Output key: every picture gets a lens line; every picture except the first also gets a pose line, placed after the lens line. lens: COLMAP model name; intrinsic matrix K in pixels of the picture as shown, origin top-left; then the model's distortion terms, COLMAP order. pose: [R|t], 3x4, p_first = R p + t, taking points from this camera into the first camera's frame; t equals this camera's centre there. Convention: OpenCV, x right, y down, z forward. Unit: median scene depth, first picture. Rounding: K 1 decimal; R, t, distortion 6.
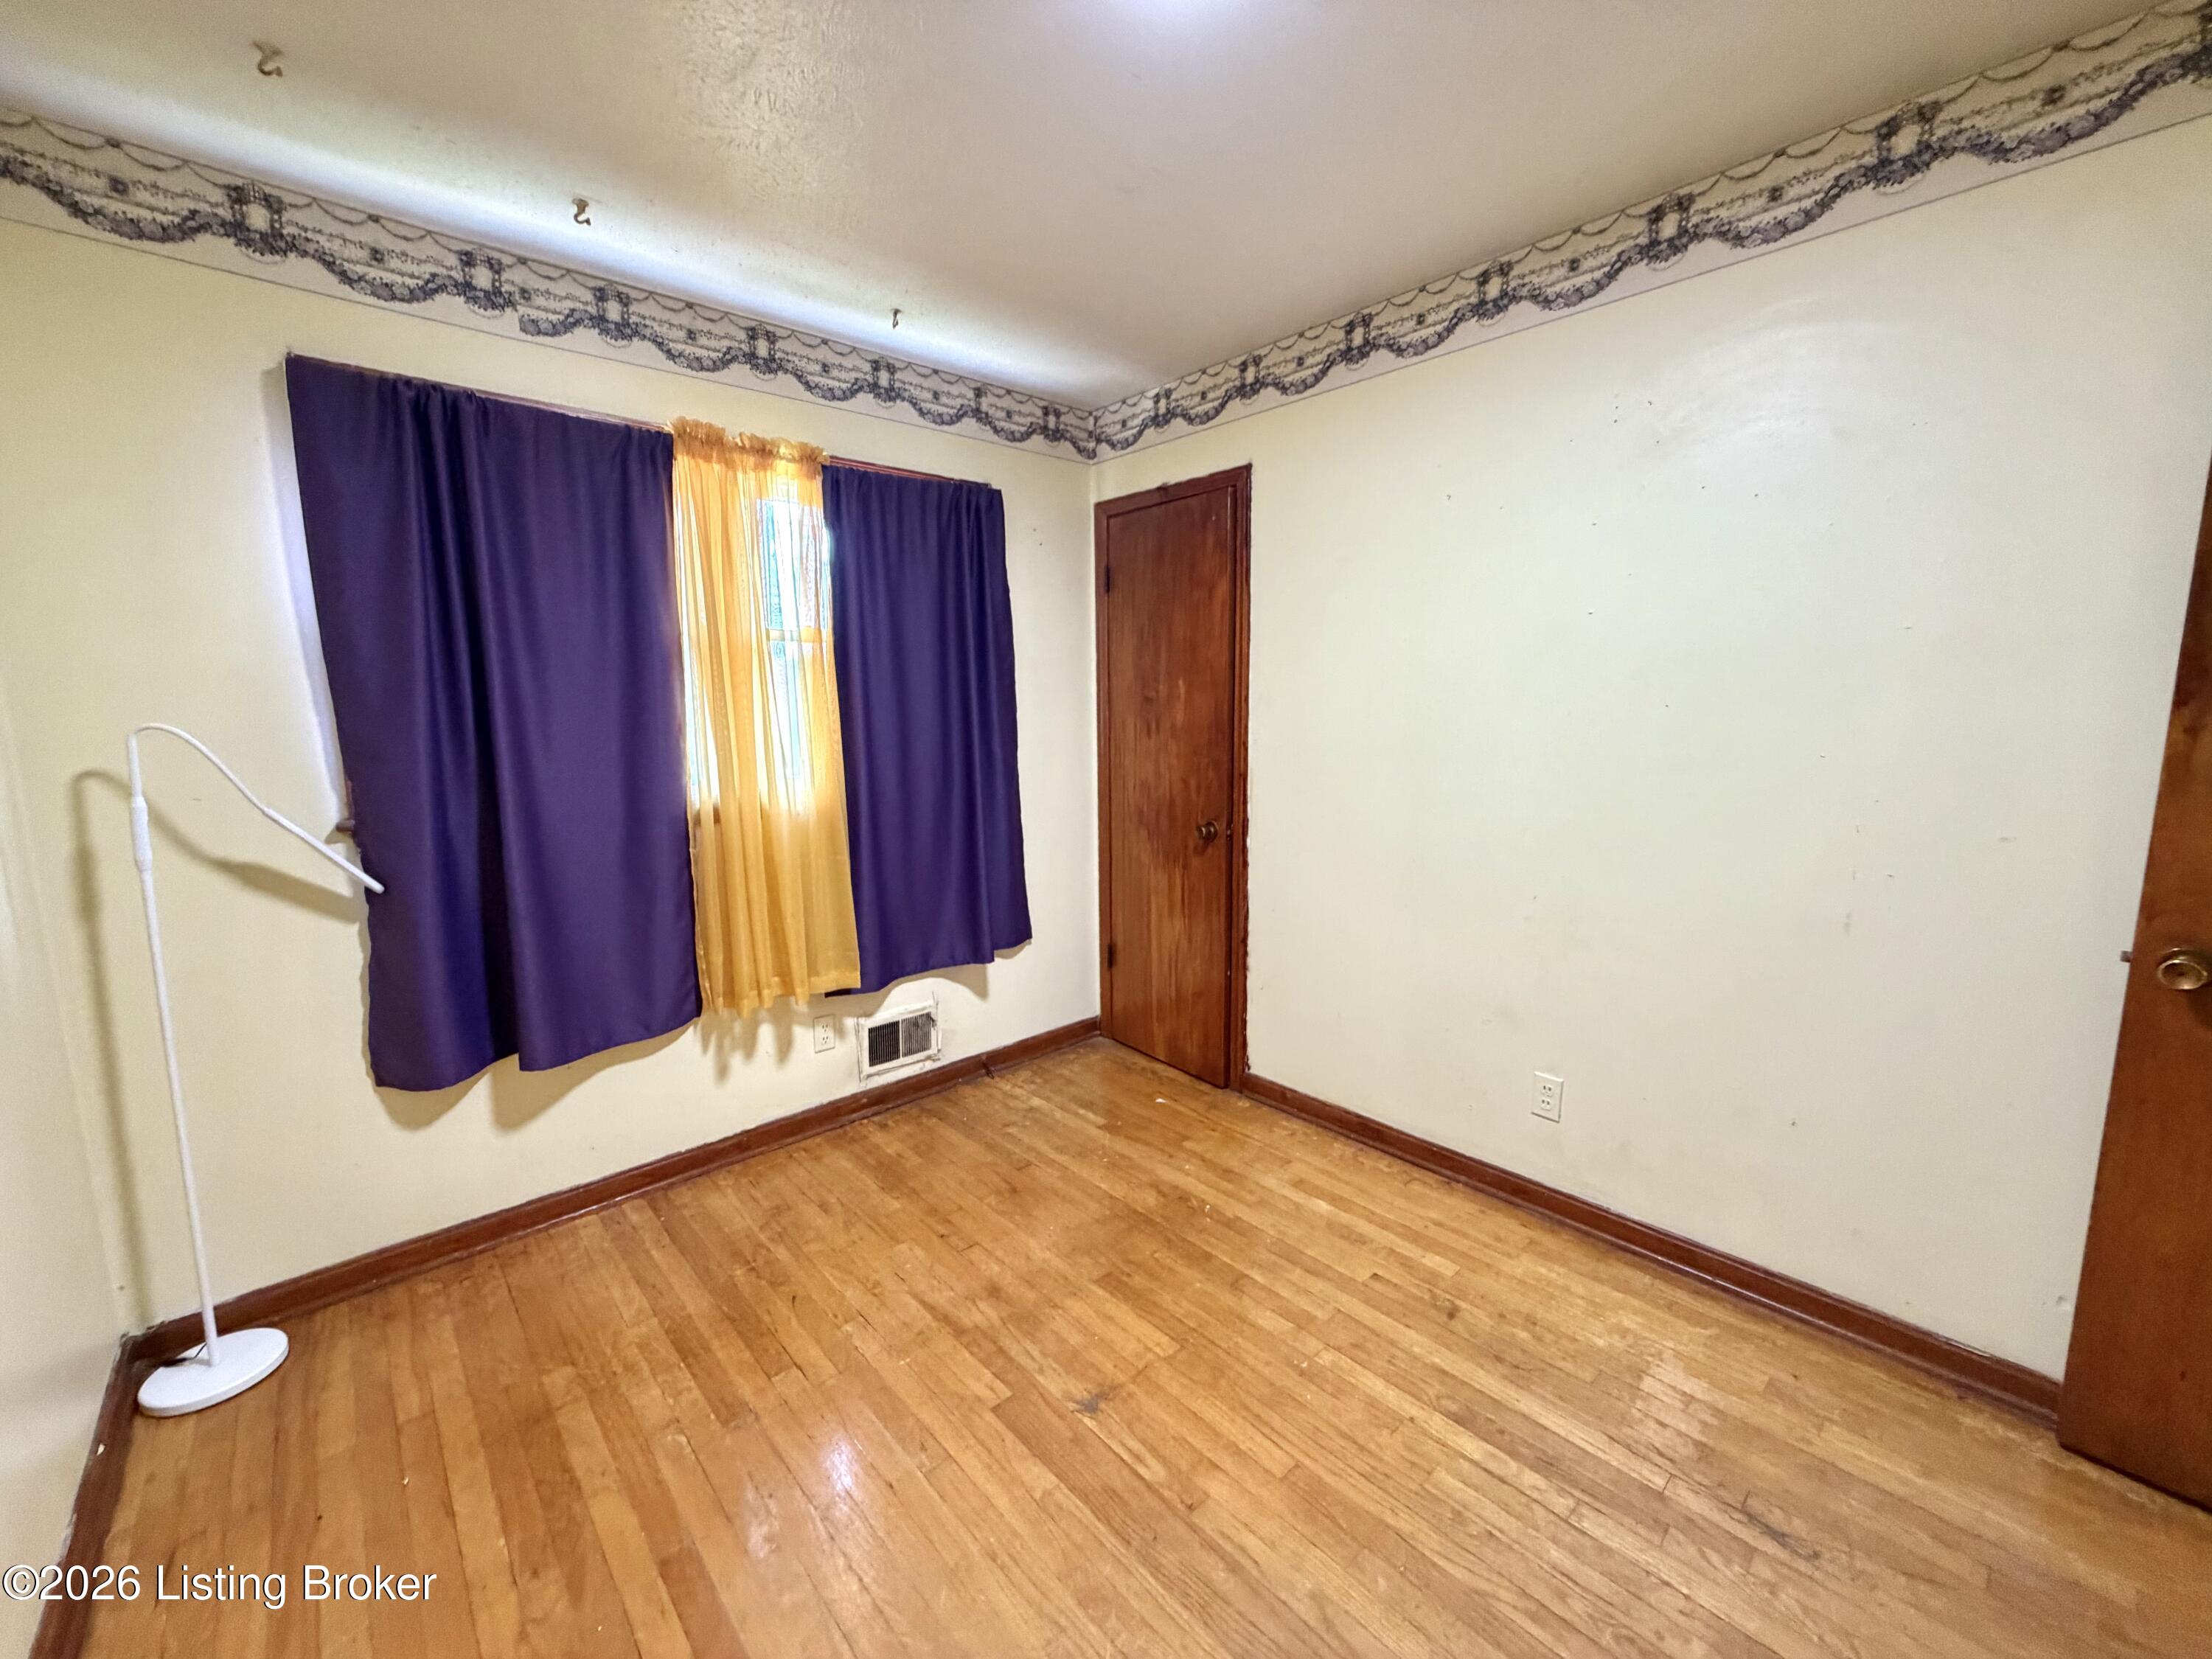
lens RADIAL K [[879.5, 0, 1099.6], [0, 879.5, 831.0], [0, 0, 1]] dist [-0.000508, -0.000056]
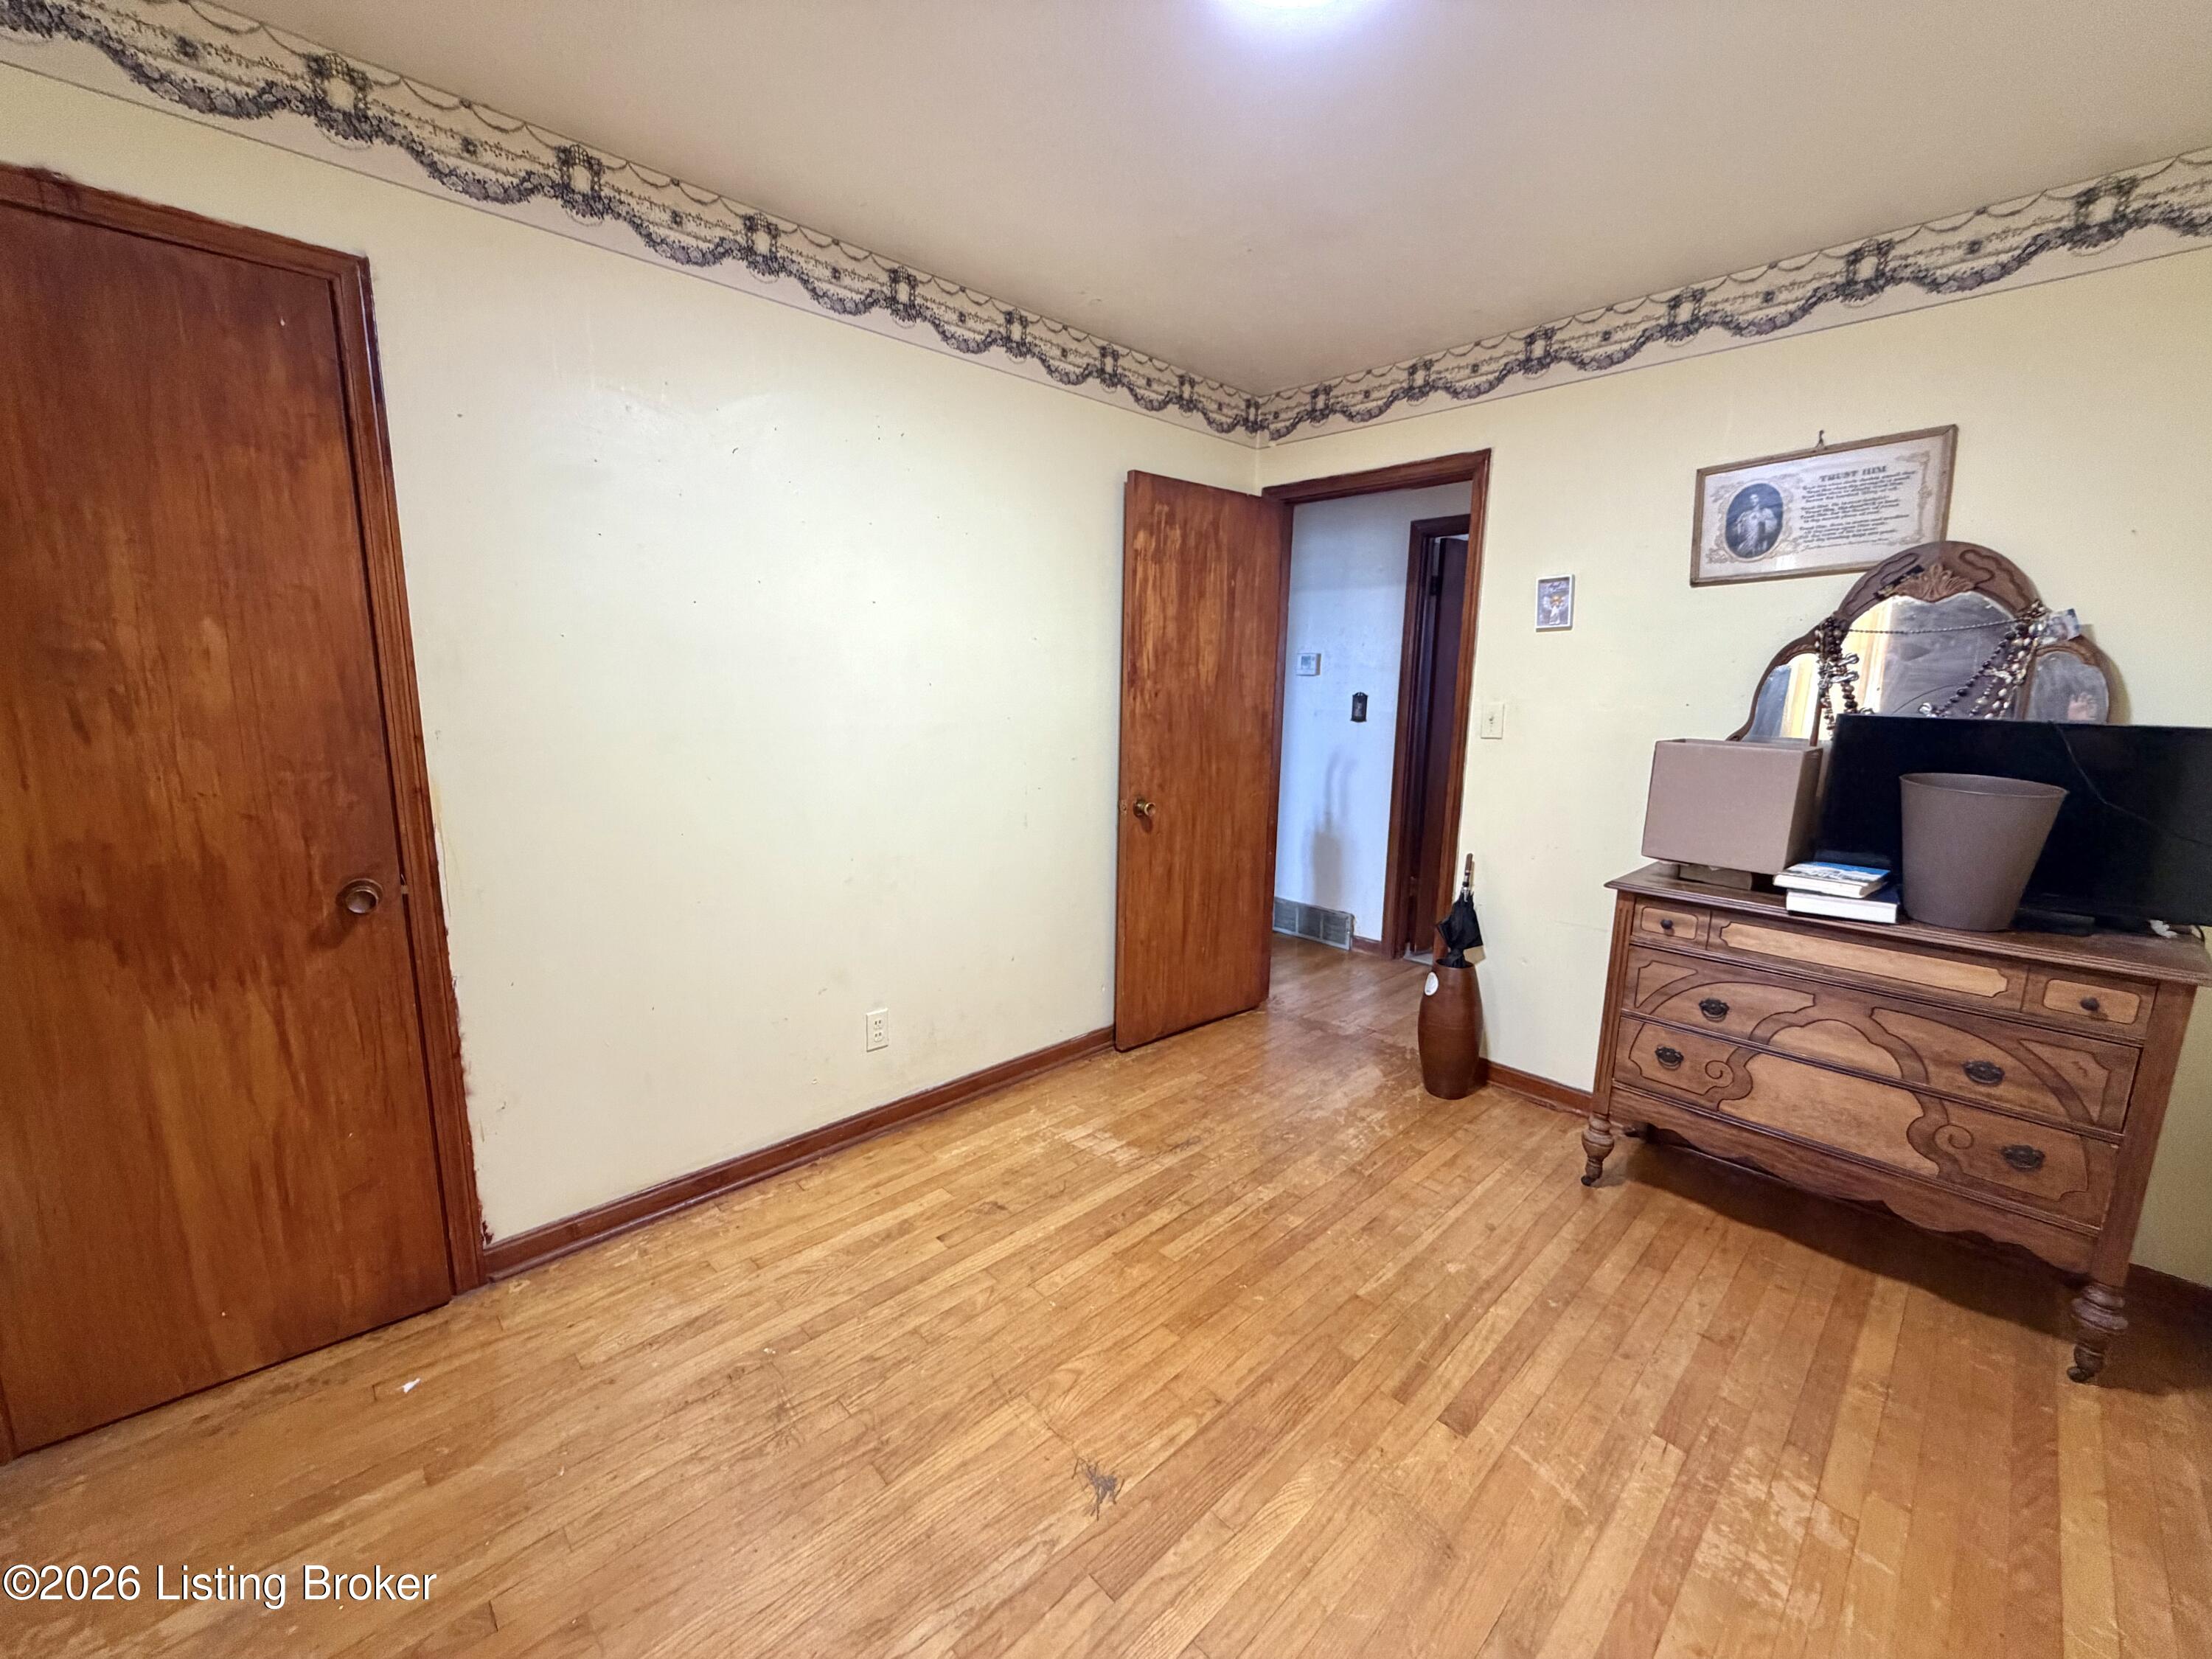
lens RADIAL K [[879.5, 0, 1099.6], [0, 879.5, 831.0], [0, 0, 1]] dist [-0.000508, -0.000056]
pose [[-0.025410, -0.159398, 0.986887, -0.565918], [0.128693, 0.978470, 0.161352, -0.092764], [-0.991359, 0.131106, -0.004350, 0.677654]]
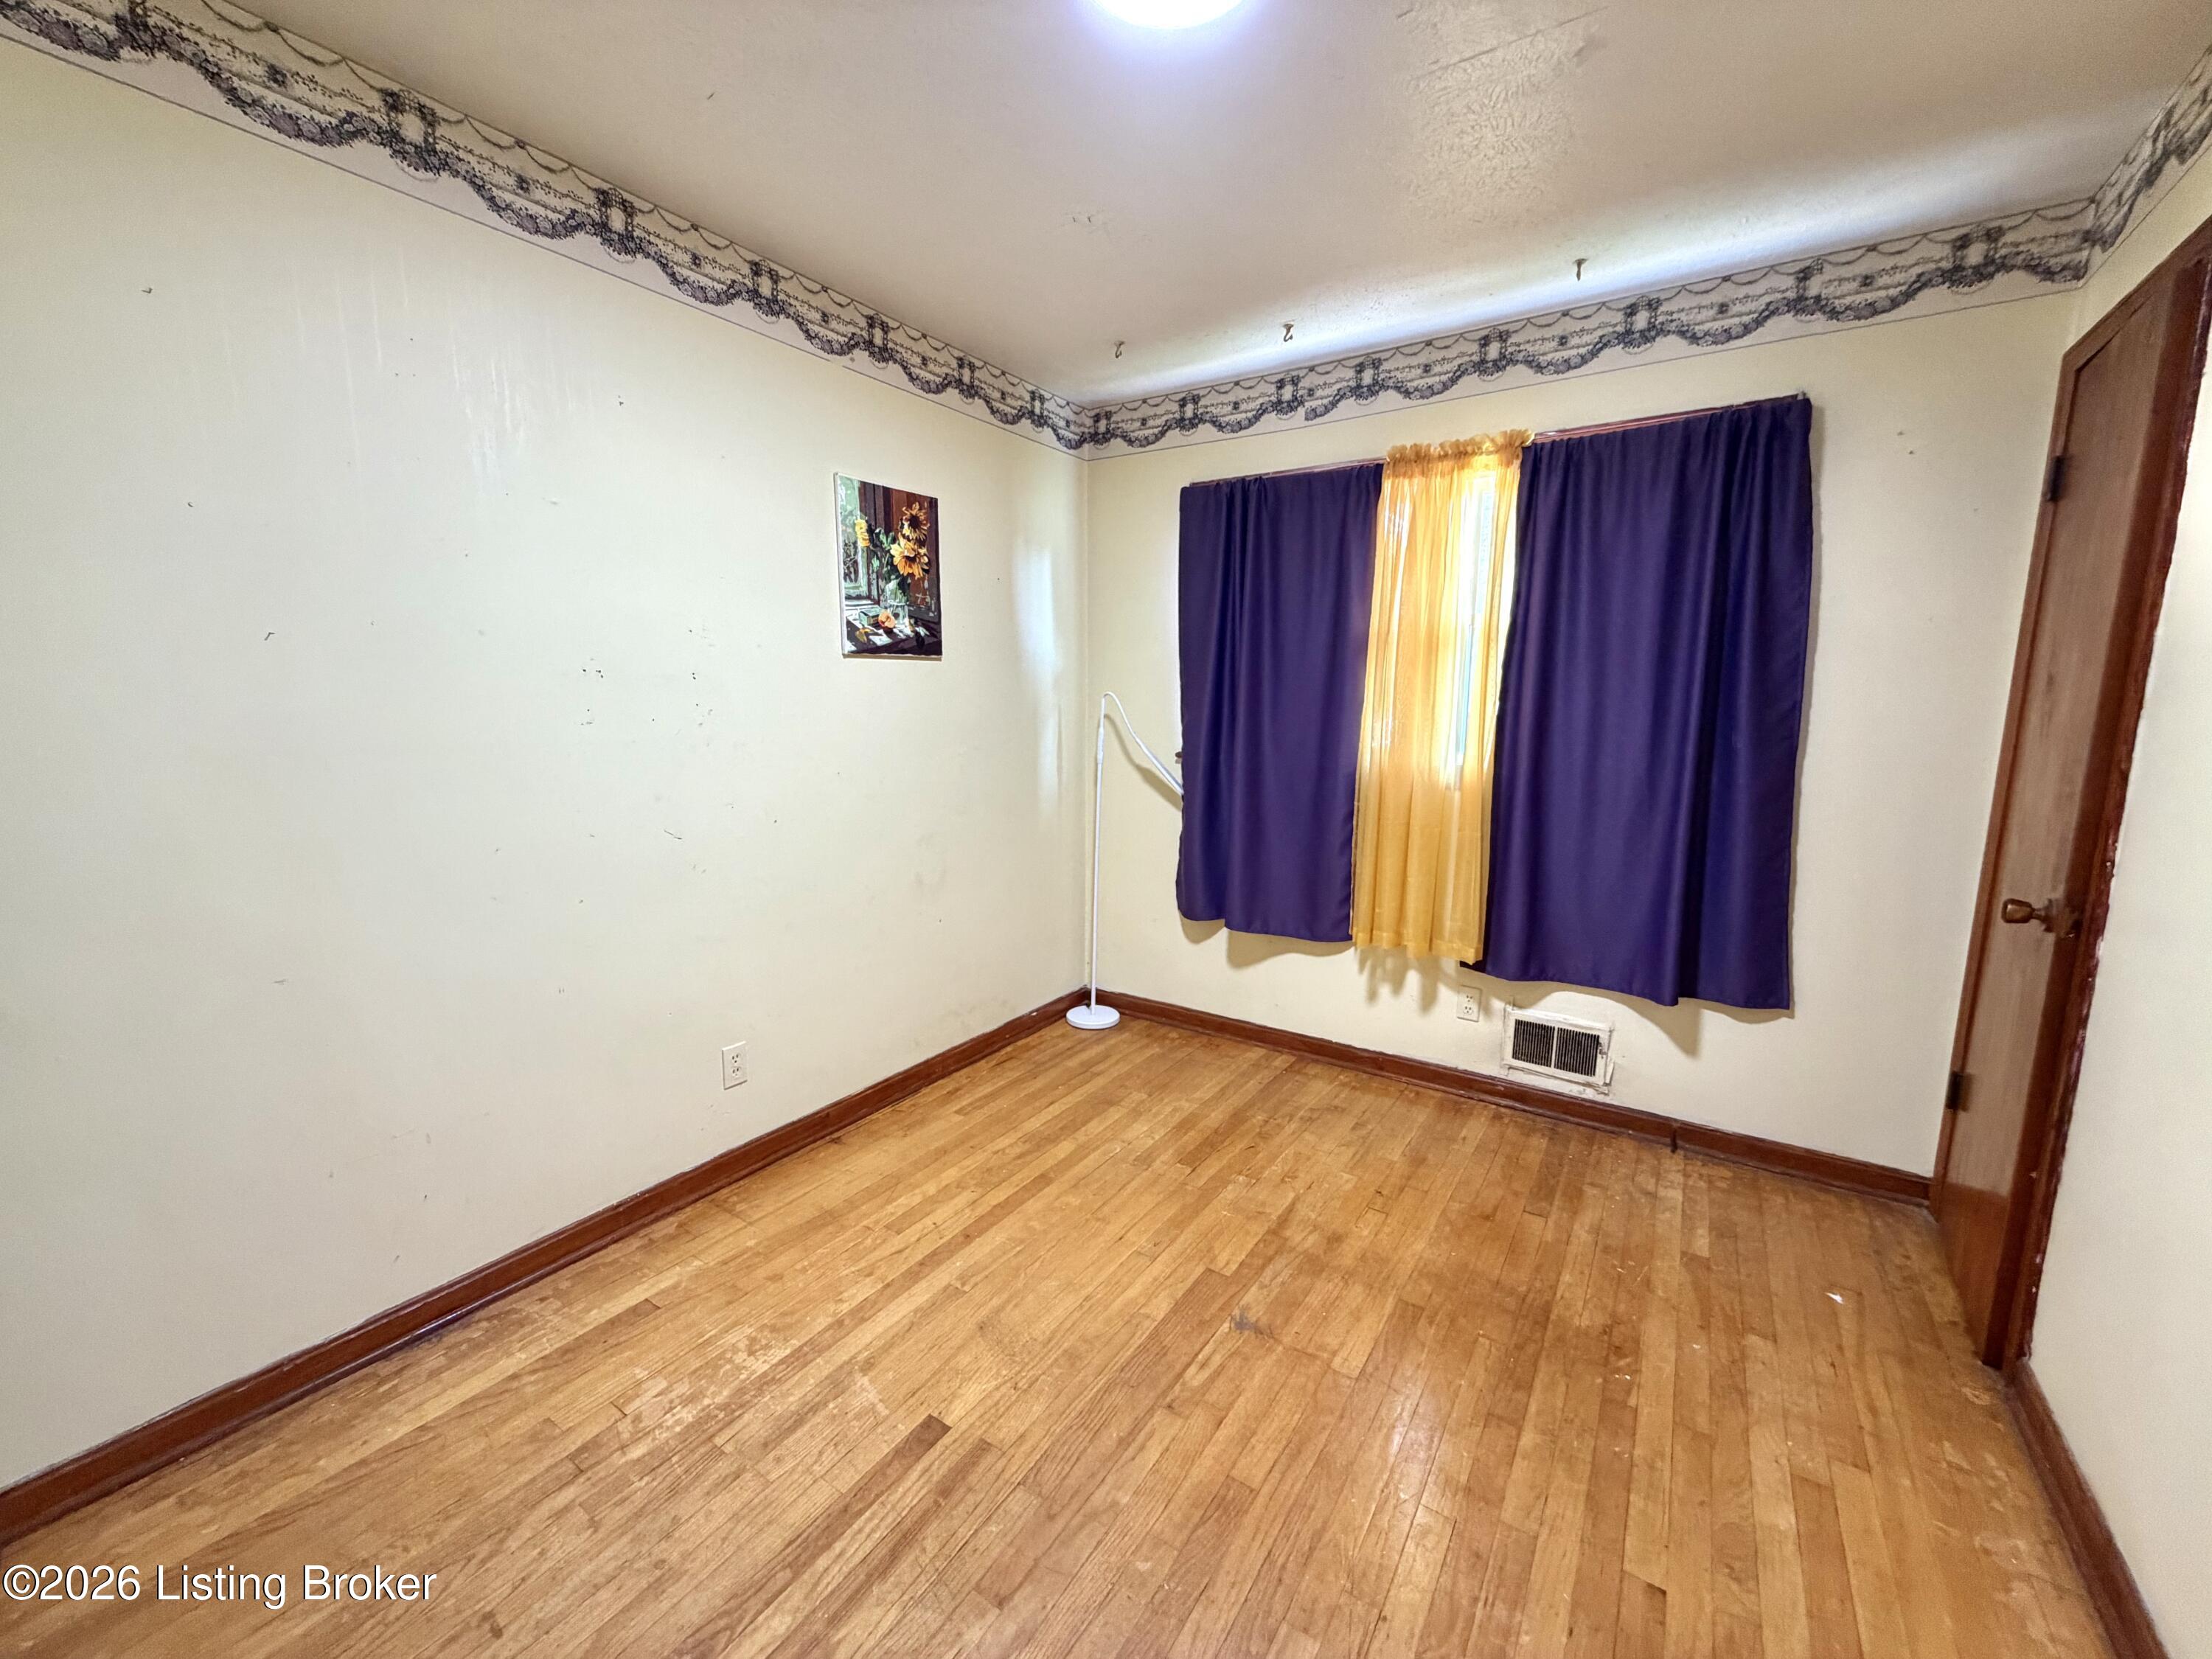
lens RADIAL K [[879.5, 0, 1099.6], [0, 879.5, 831.0], [0, 0, 1]] dist [-0.000508, -0.000056]
pose [[0.239692, 0.159707, -0.957623, 0.656166], [-0.148796, 0.980766, 0.126323, -0.043219], [0.959379, 0.112212, 0.258846, 0.350034]]
